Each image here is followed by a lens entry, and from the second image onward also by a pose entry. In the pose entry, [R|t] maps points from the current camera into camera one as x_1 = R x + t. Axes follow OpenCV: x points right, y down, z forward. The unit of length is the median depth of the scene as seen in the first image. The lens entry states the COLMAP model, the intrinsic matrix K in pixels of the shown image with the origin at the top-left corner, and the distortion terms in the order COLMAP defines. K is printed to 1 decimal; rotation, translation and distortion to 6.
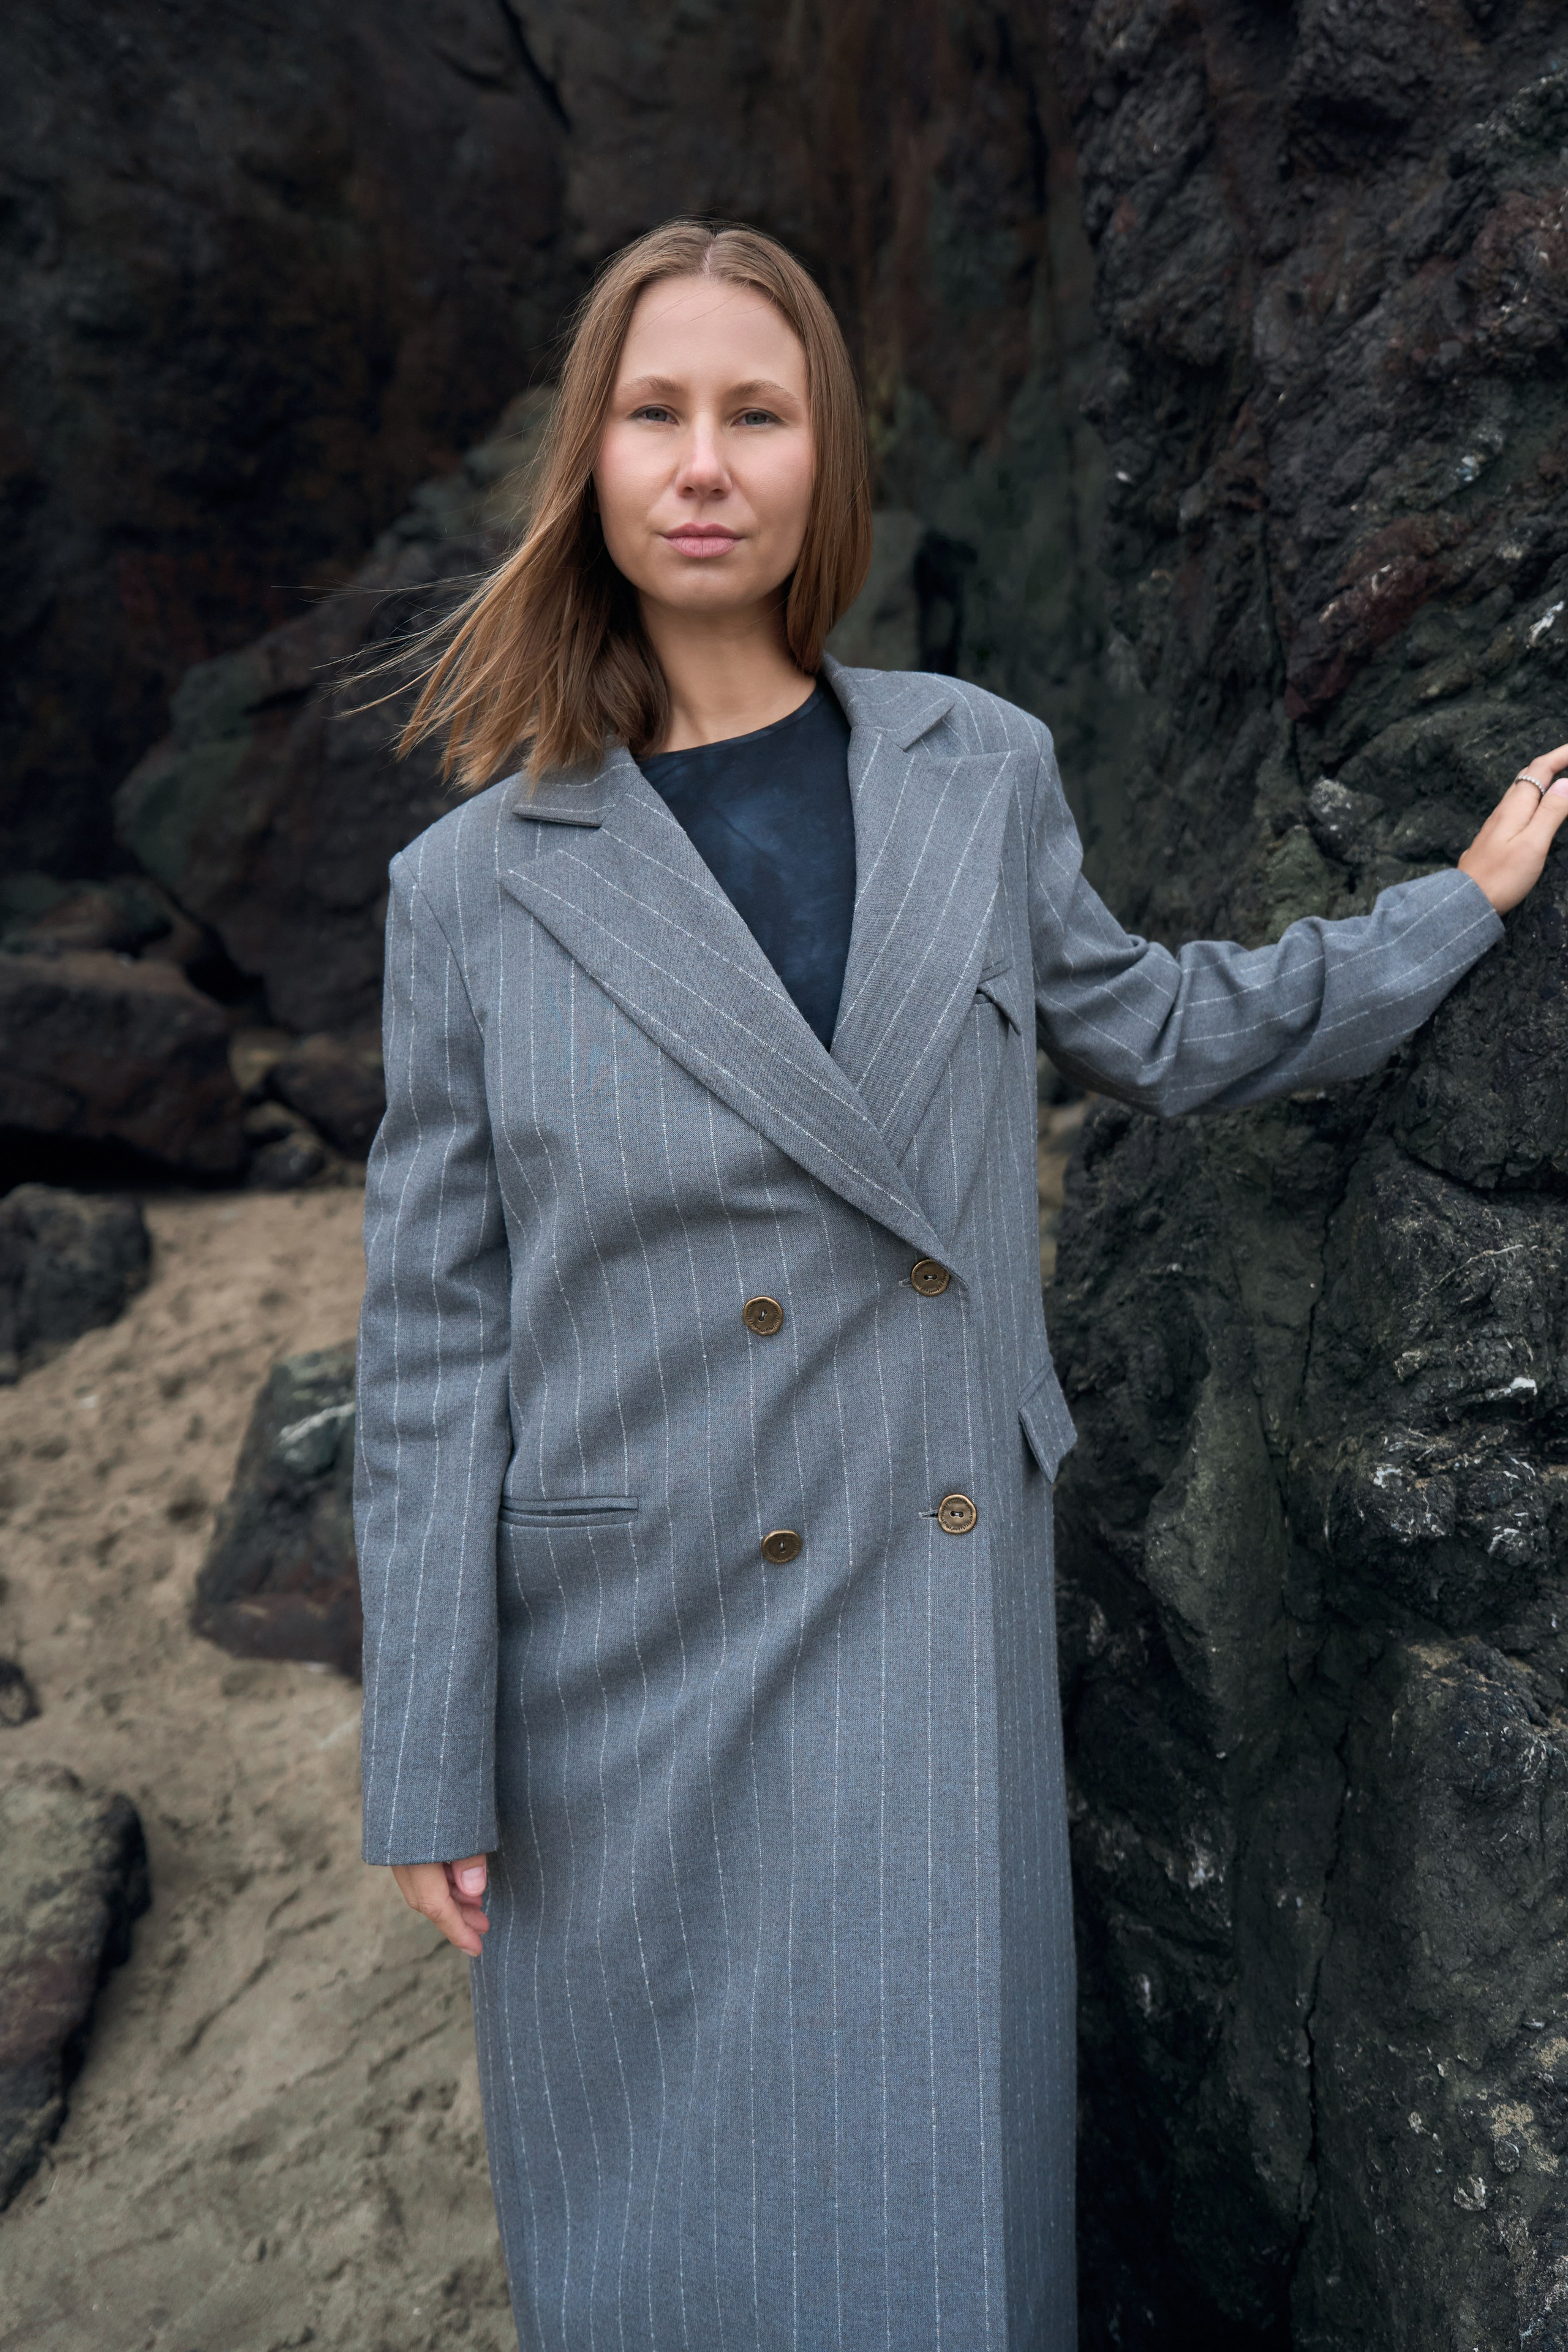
lens RADIAL K [[1842.2, 0, 789.6], [0, 1842.2, 1124.0], [0, 0, 1]] dist [0.033843, -0.004485]
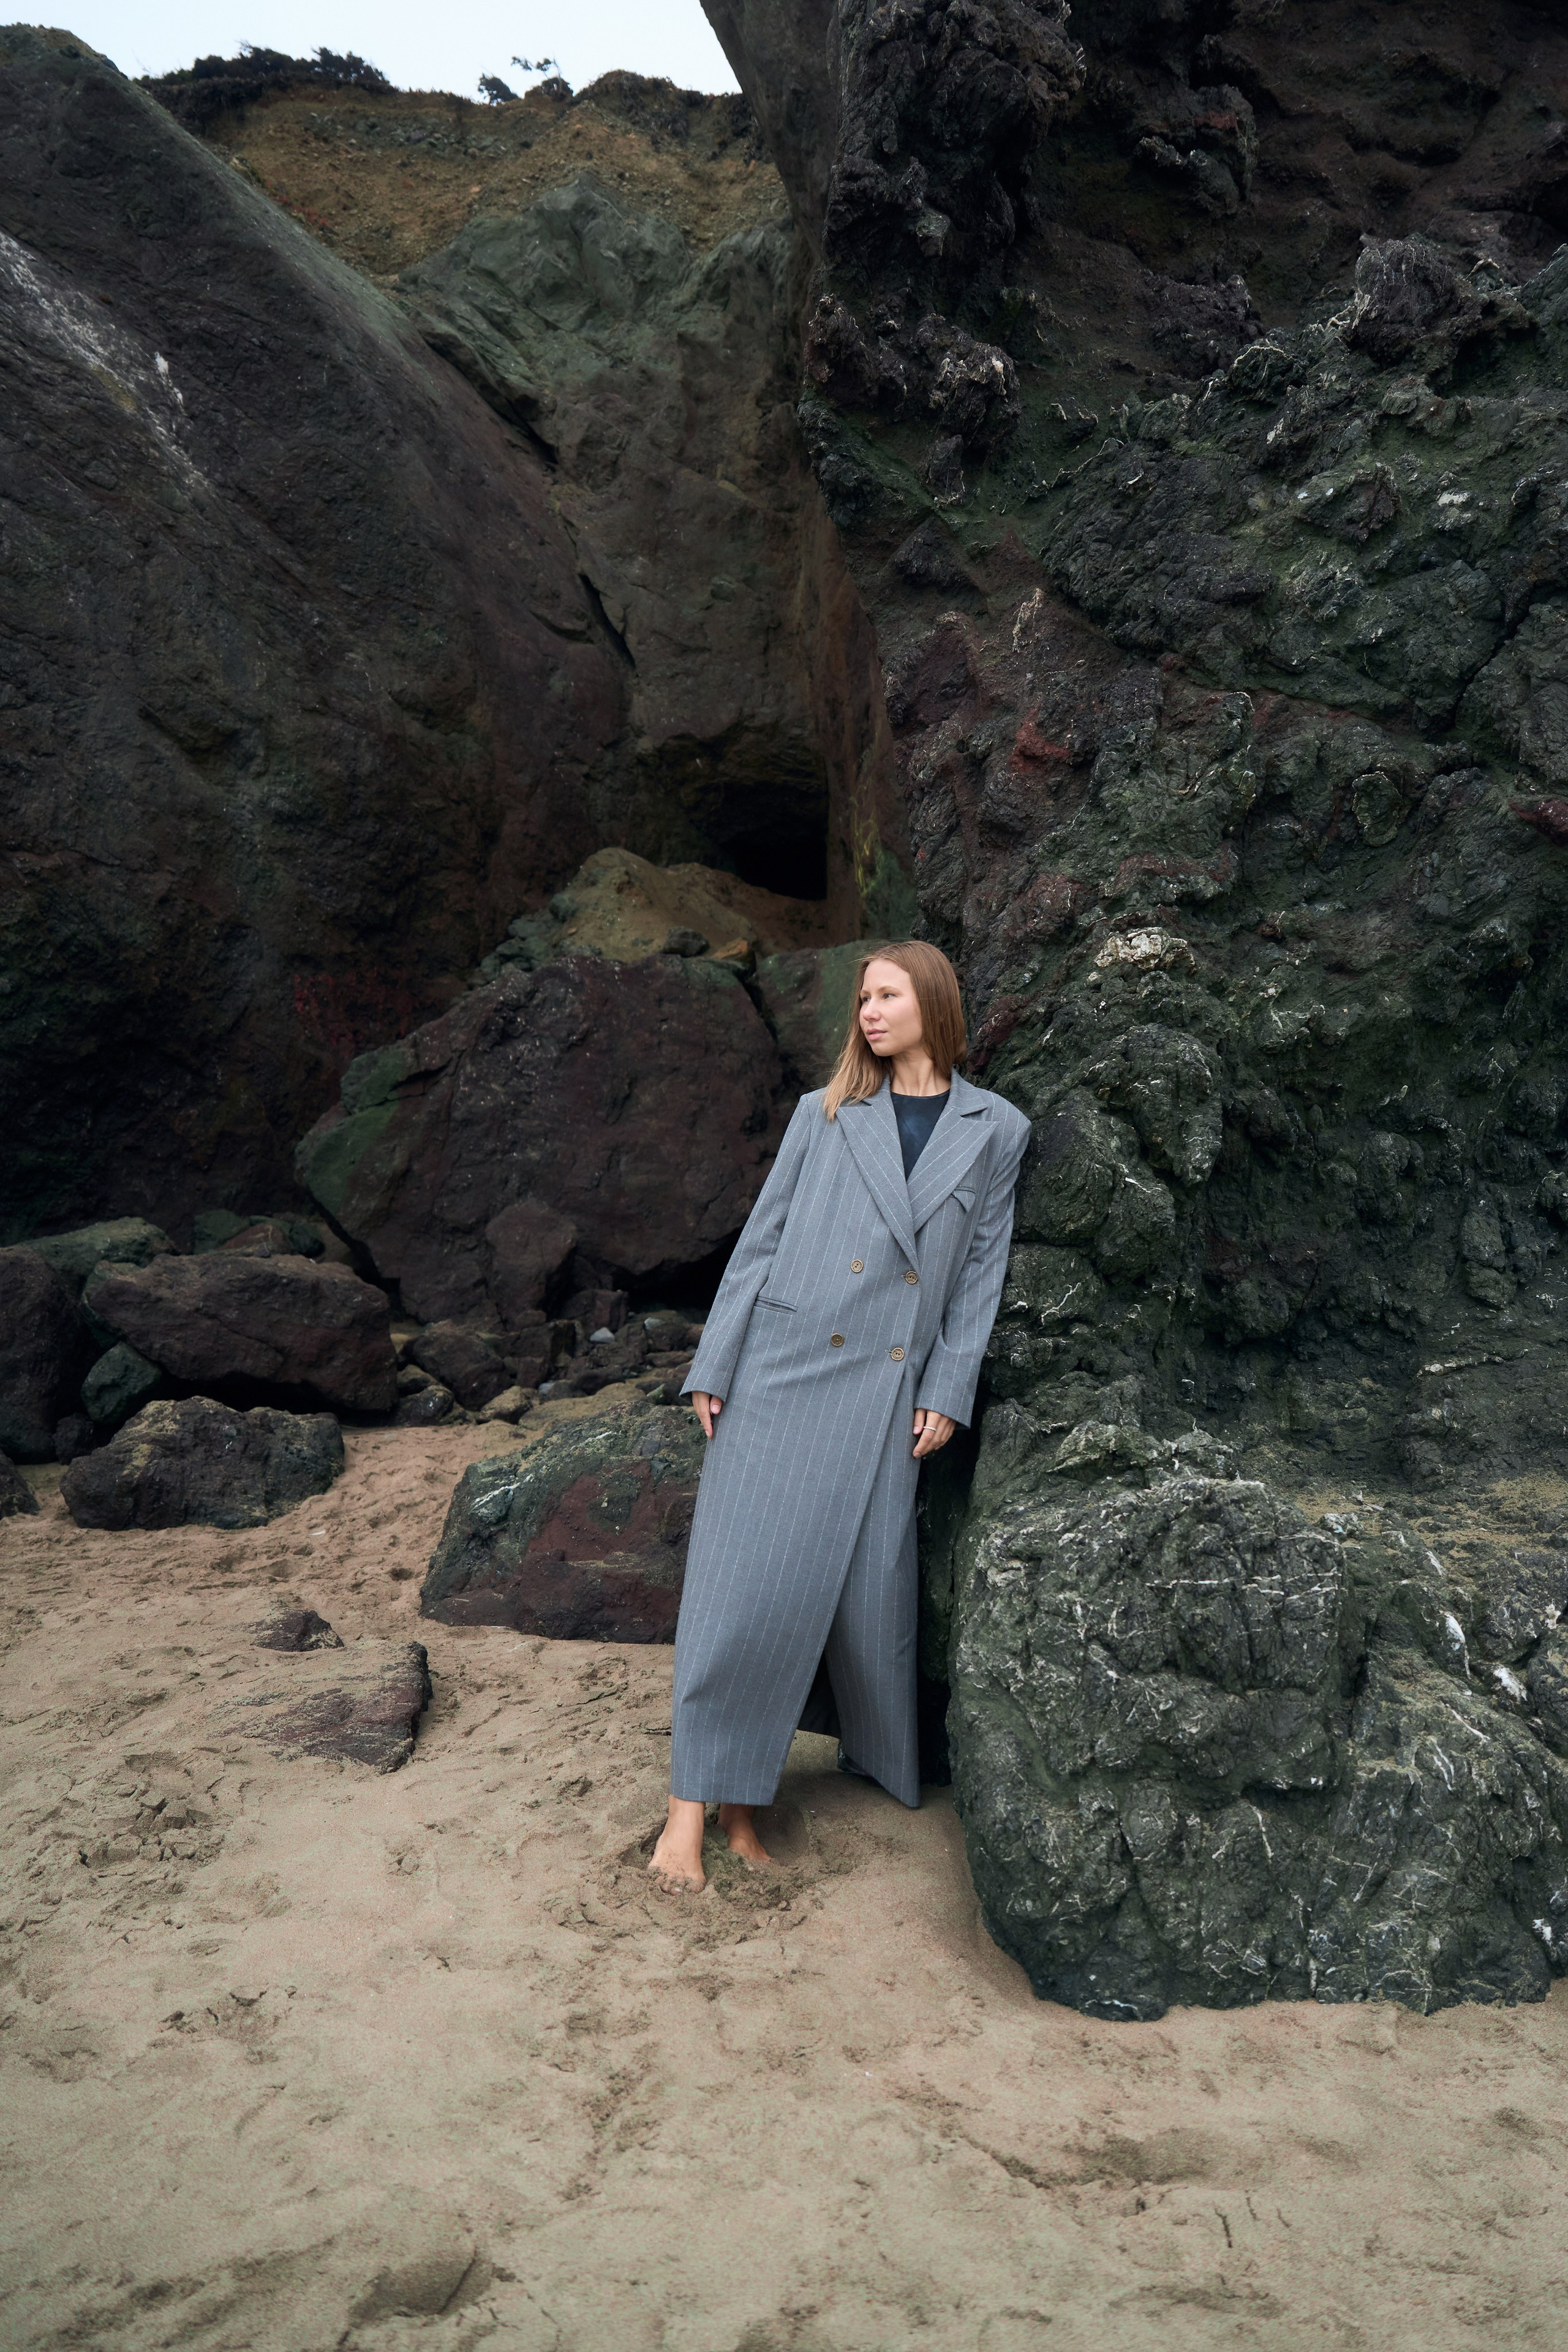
lens RADIAL K [[1637.8, 0, 787.2], [0, 1637.8, 1175.4], [0, 0, 1]] dist [-0.001488, -0.004667]
pose [[0.999930, -0.003955, -0.011182, 0.011000], [0.002043, 0.986111, -0.166077, 0.054461], [0.011683, 0.166043, 0.986049, -0.222224]]
